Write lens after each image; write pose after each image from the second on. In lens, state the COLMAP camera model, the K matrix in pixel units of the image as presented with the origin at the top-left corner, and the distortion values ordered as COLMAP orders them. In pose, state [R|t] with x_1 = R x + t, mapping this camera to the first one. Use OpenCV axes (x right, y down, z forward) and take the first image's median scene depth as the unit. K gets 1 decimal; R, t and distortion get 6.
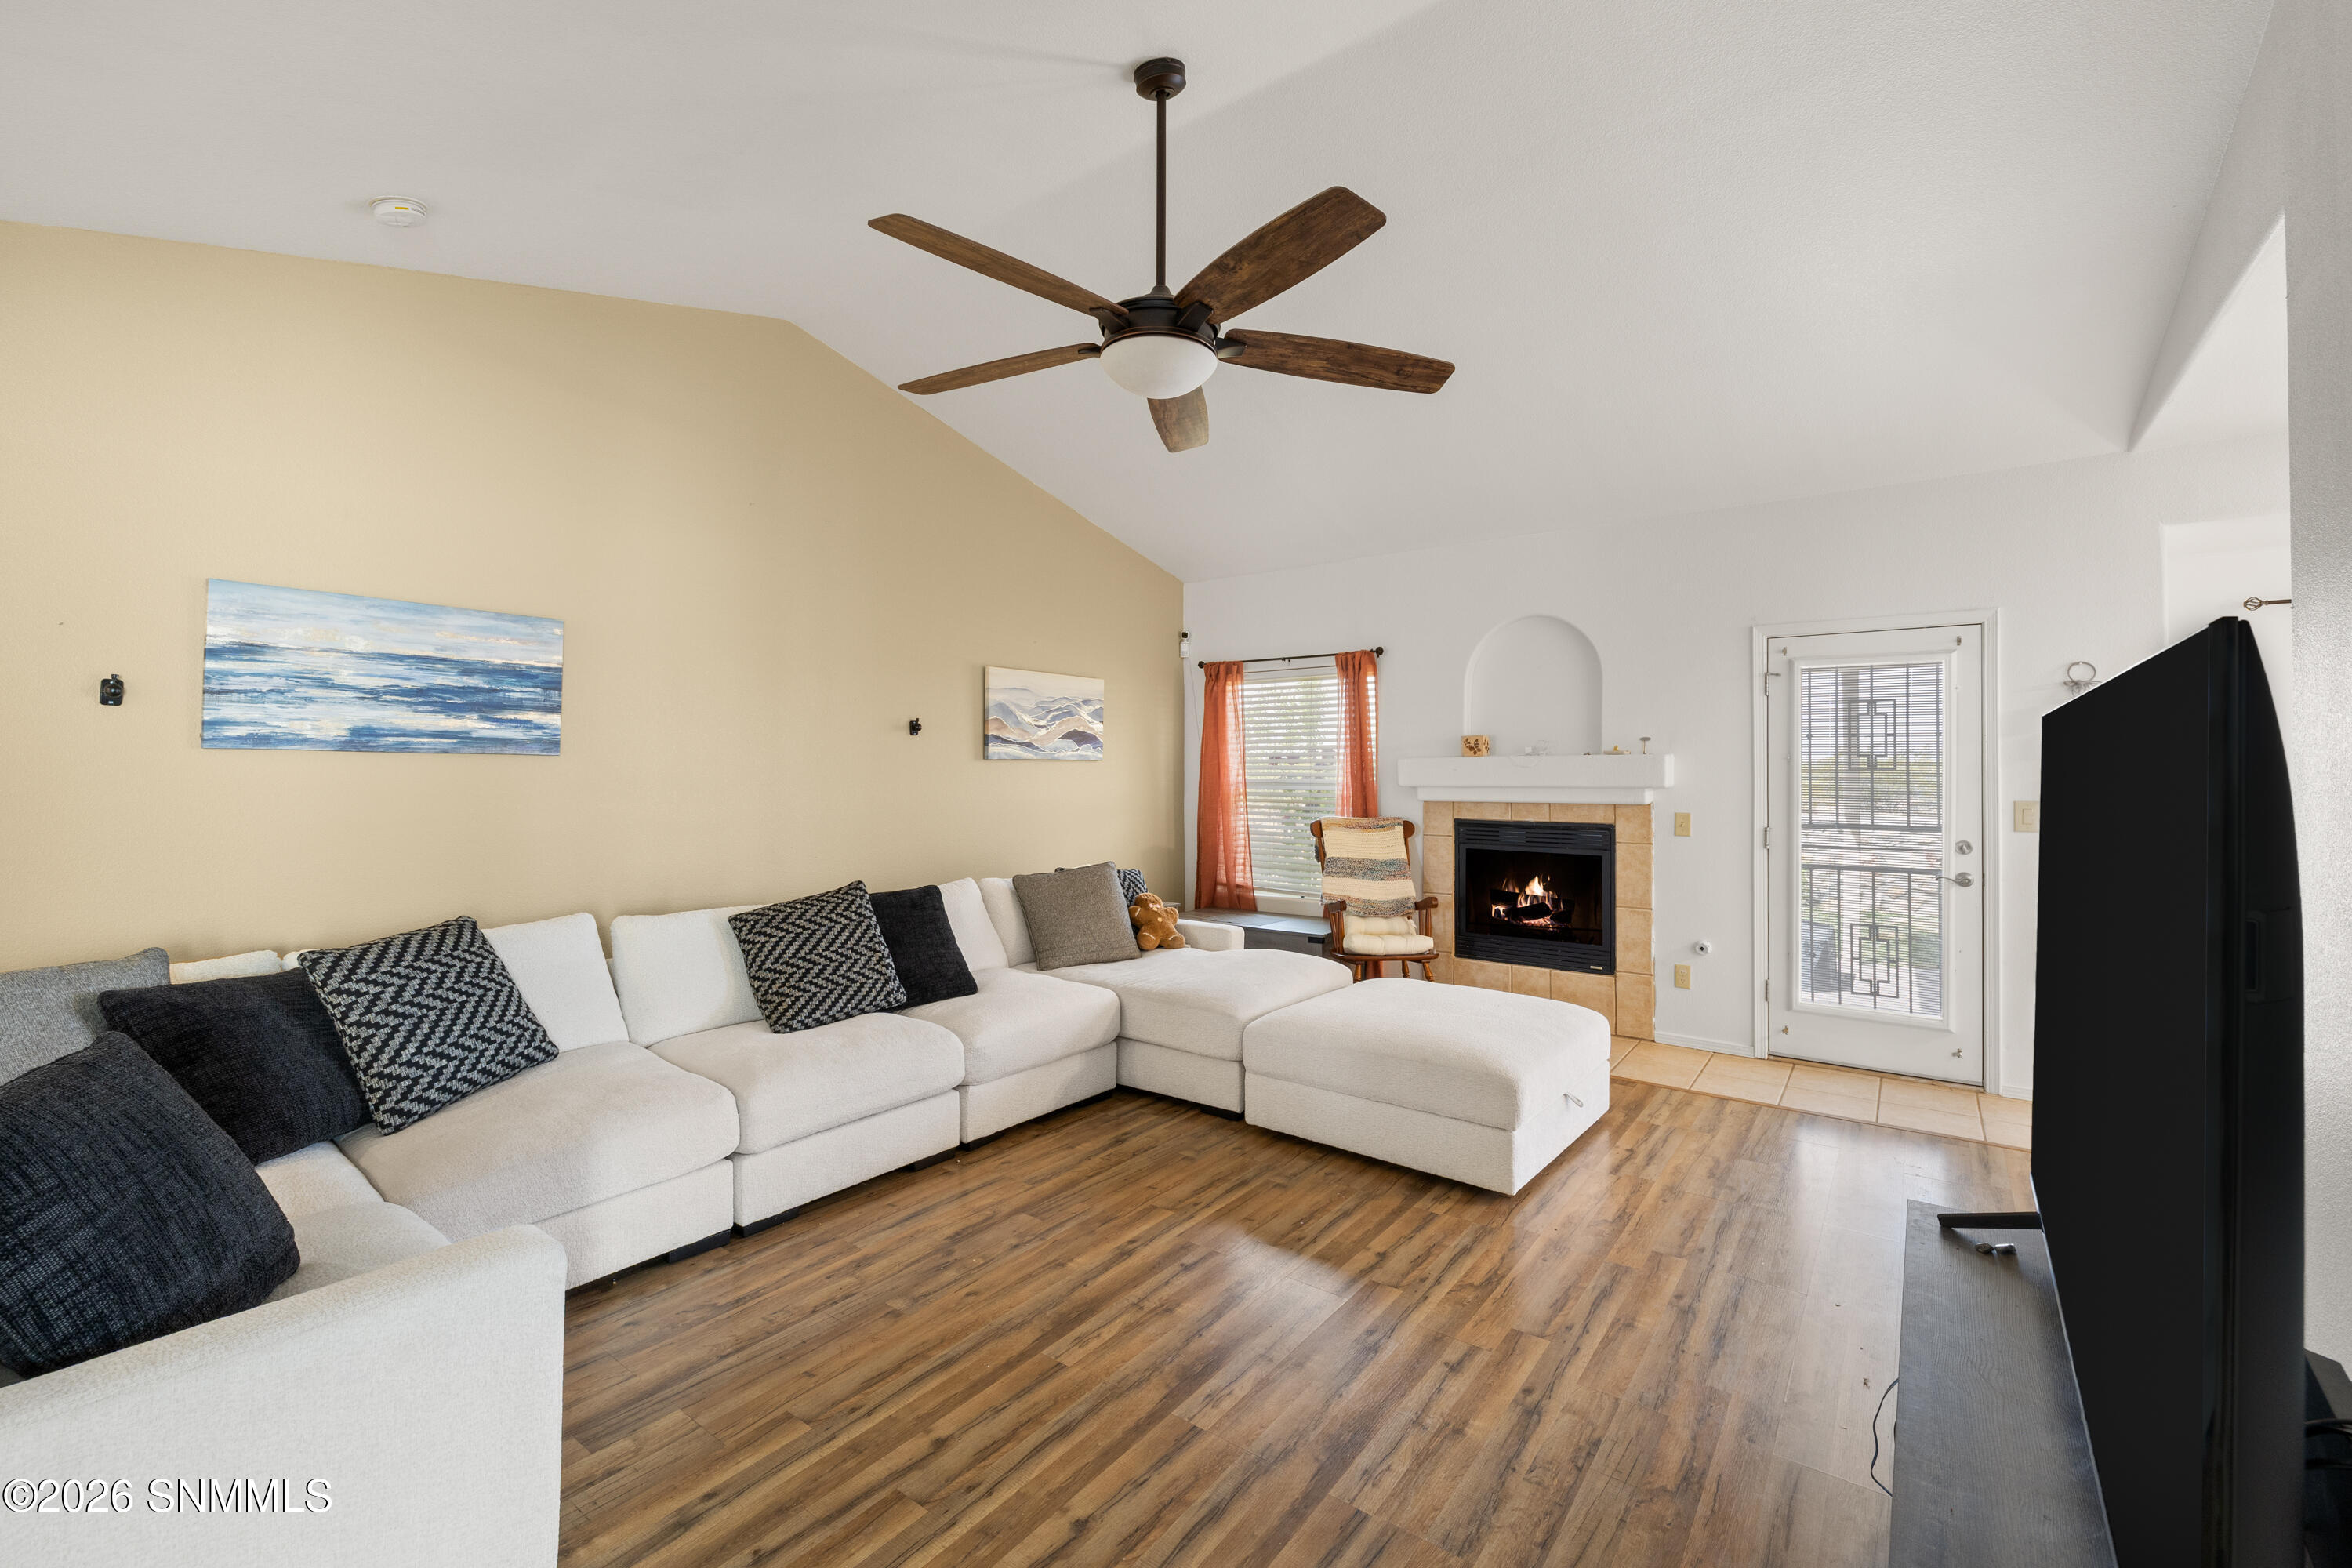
lens RADIAL K [[985.4, 0, 1177.5], [0, 985.4, 773.2], [0, 0, 1]] dist [-0.000449, -0.000097]
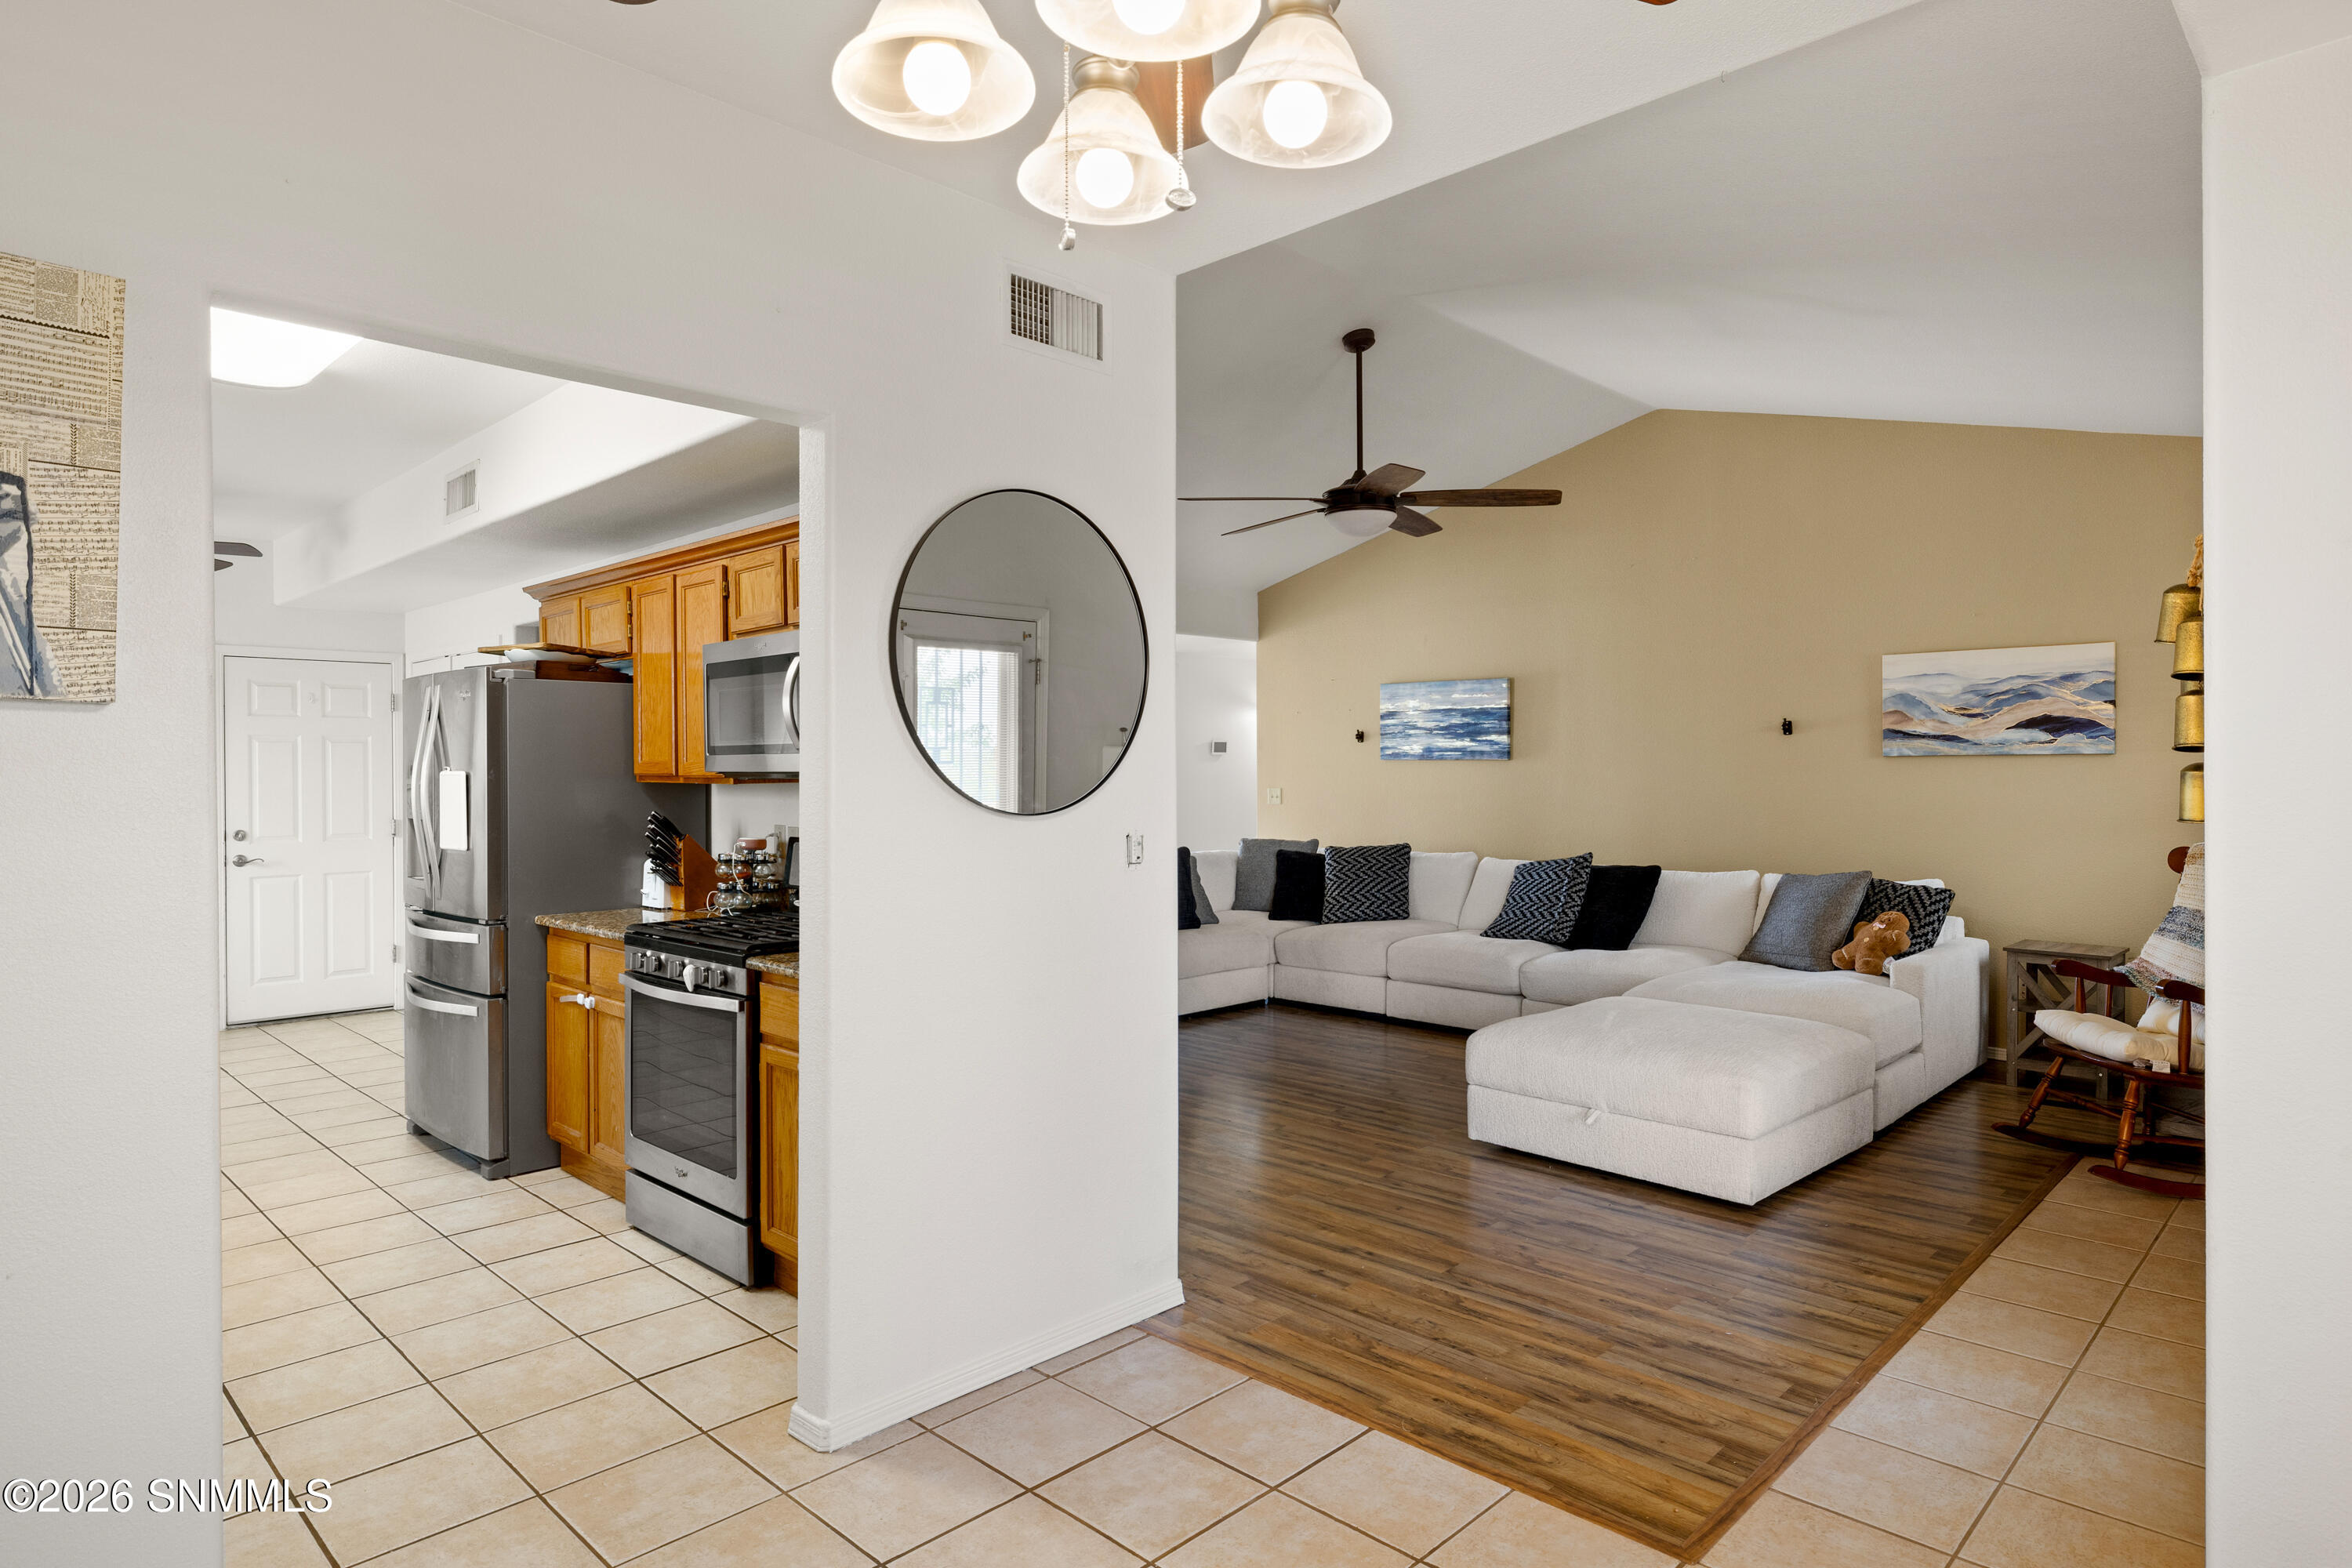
lens RADIAL K [[1316.9, 0, 1172.0], [0, 1316.9, 776.9], [0, 0, 1]] dist [0.000624, -0.000434]
pose [[-0.130222, 0.006872, -0.991461, 1.756820], [0.001633, 0.999976, 0.006716, -0.006381], [0.991484, -0.000744, -0.130230, 0.784187]]
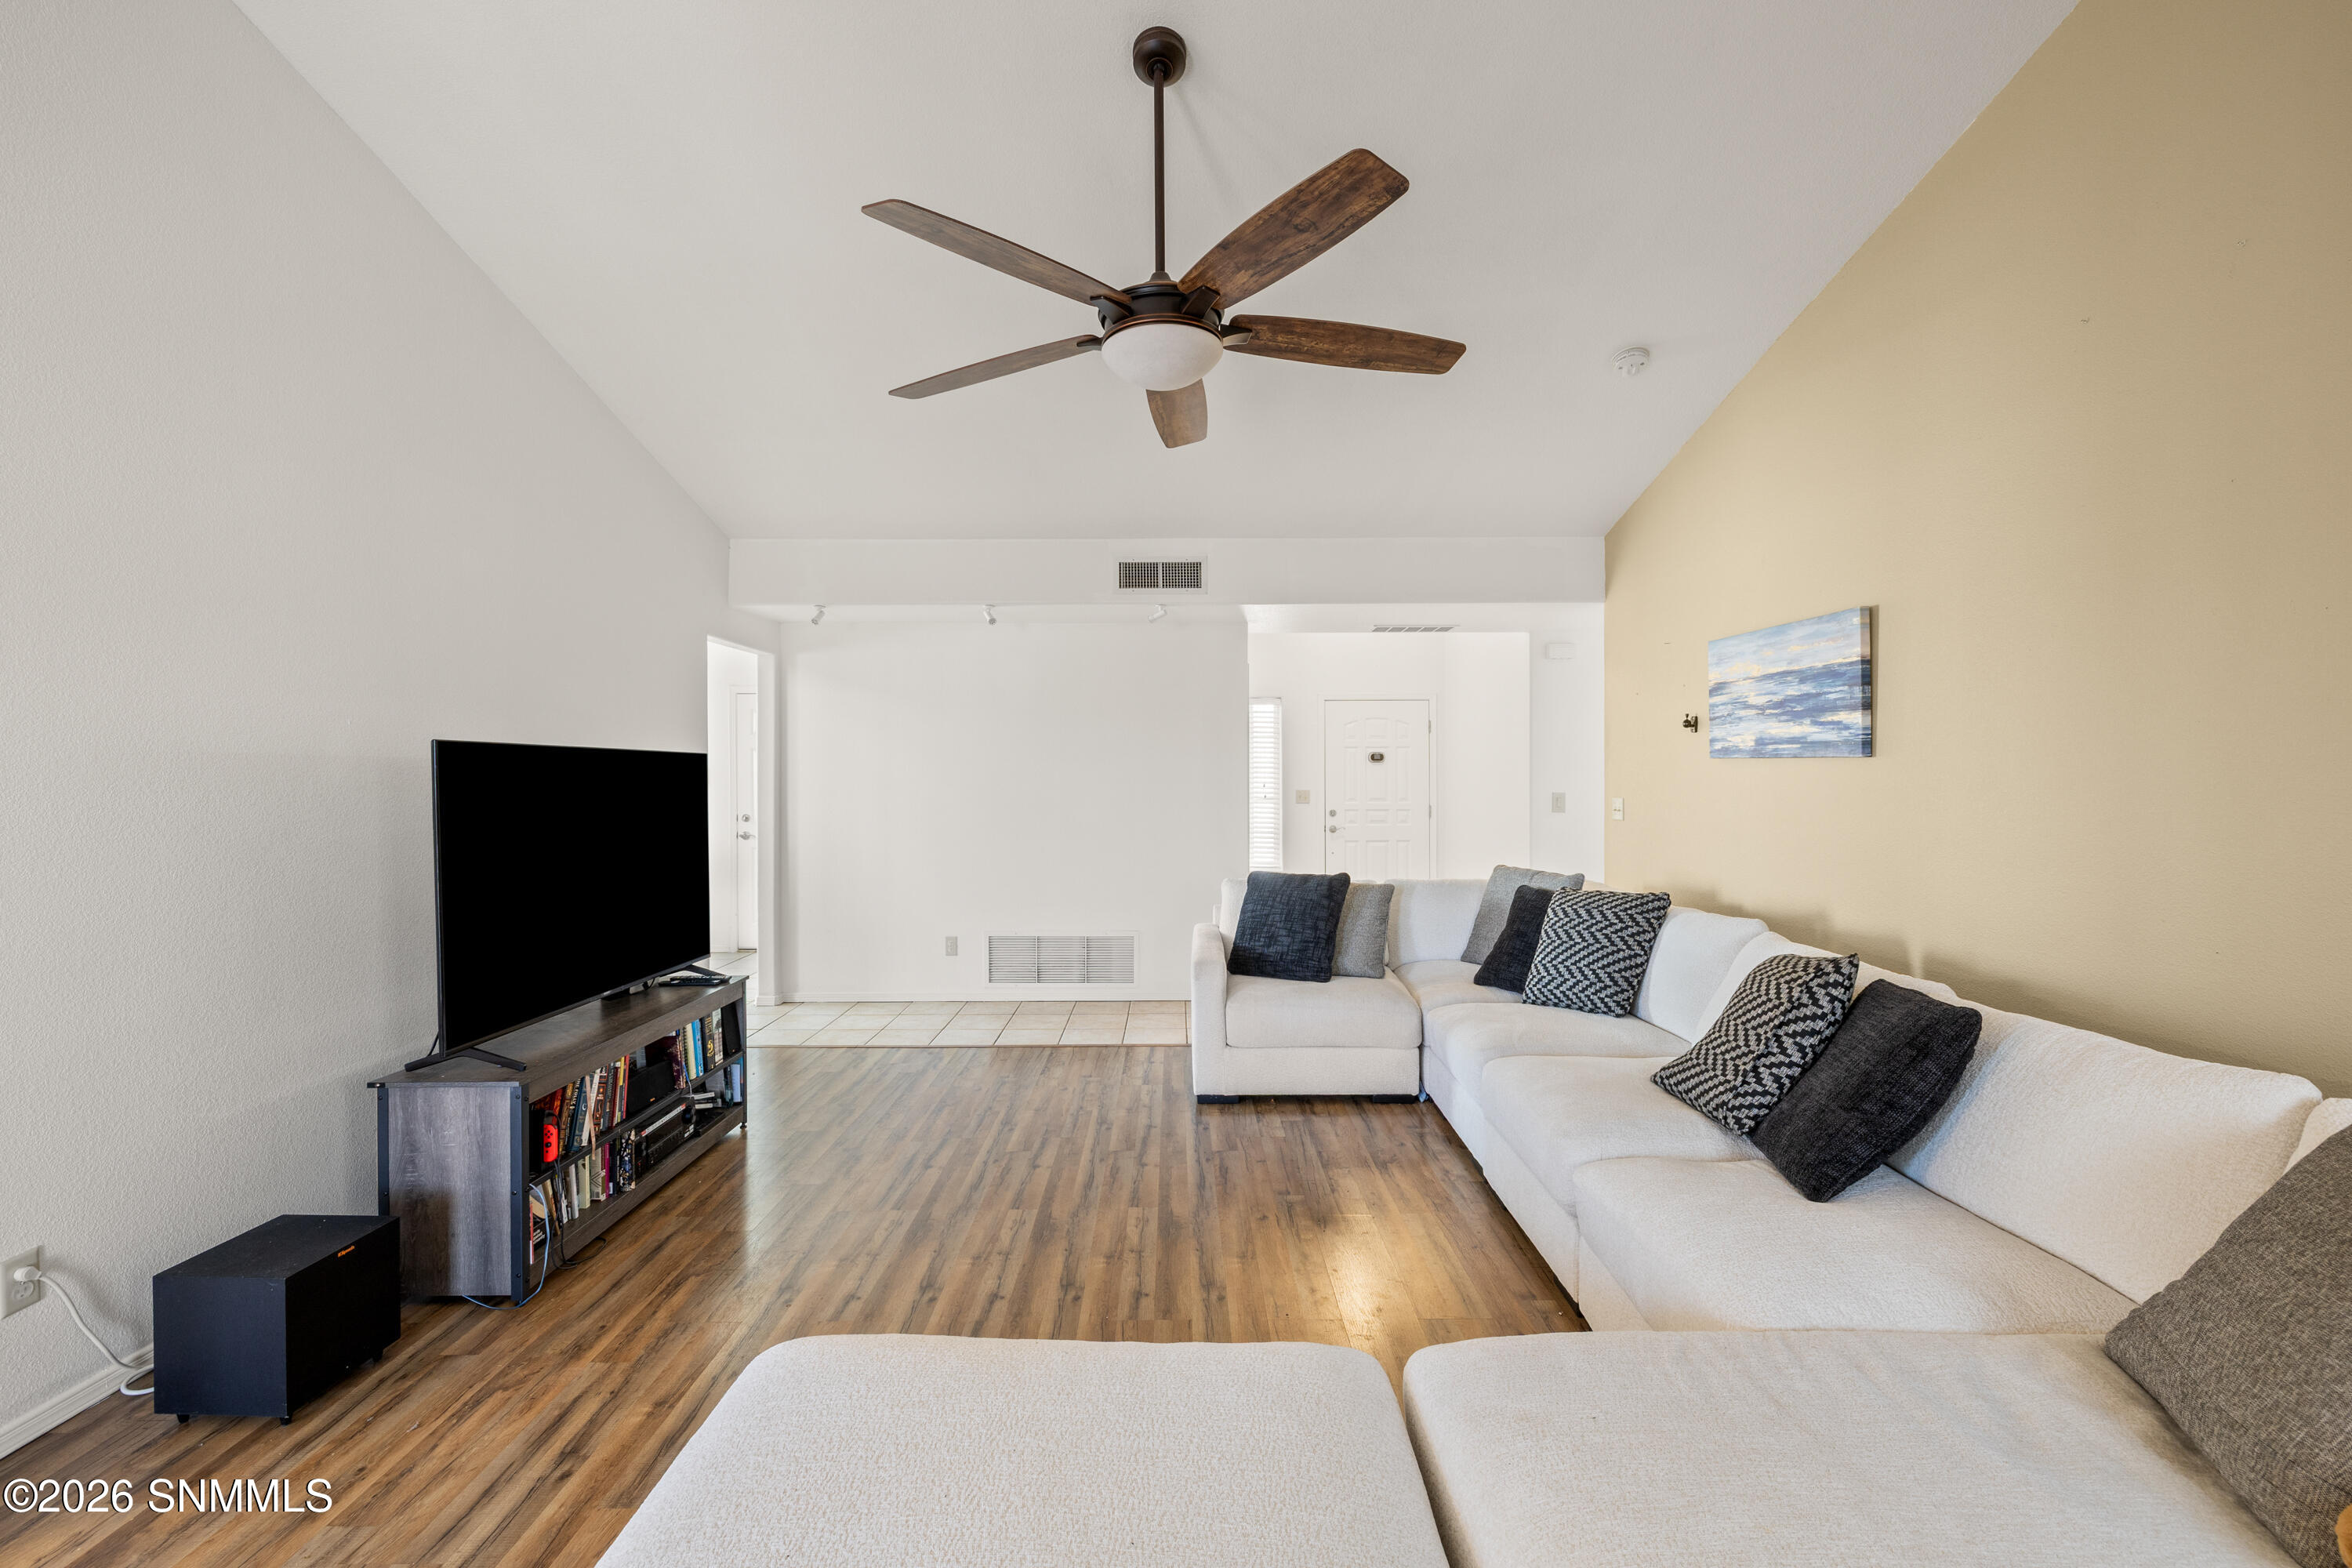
lens RADIAL K [[985.4, 0, 1177.5], [0, 985.4, 773.2], [0, 0, 1]] dist [-0.000449, -0.000097]
pose [[-0.795254, 0.001568, -0.606275, 0.451927], [0.001400, 0.999999, 0.000750, -0.004852], [0.606275, -0.000252, -0.795255, 1.437419]]
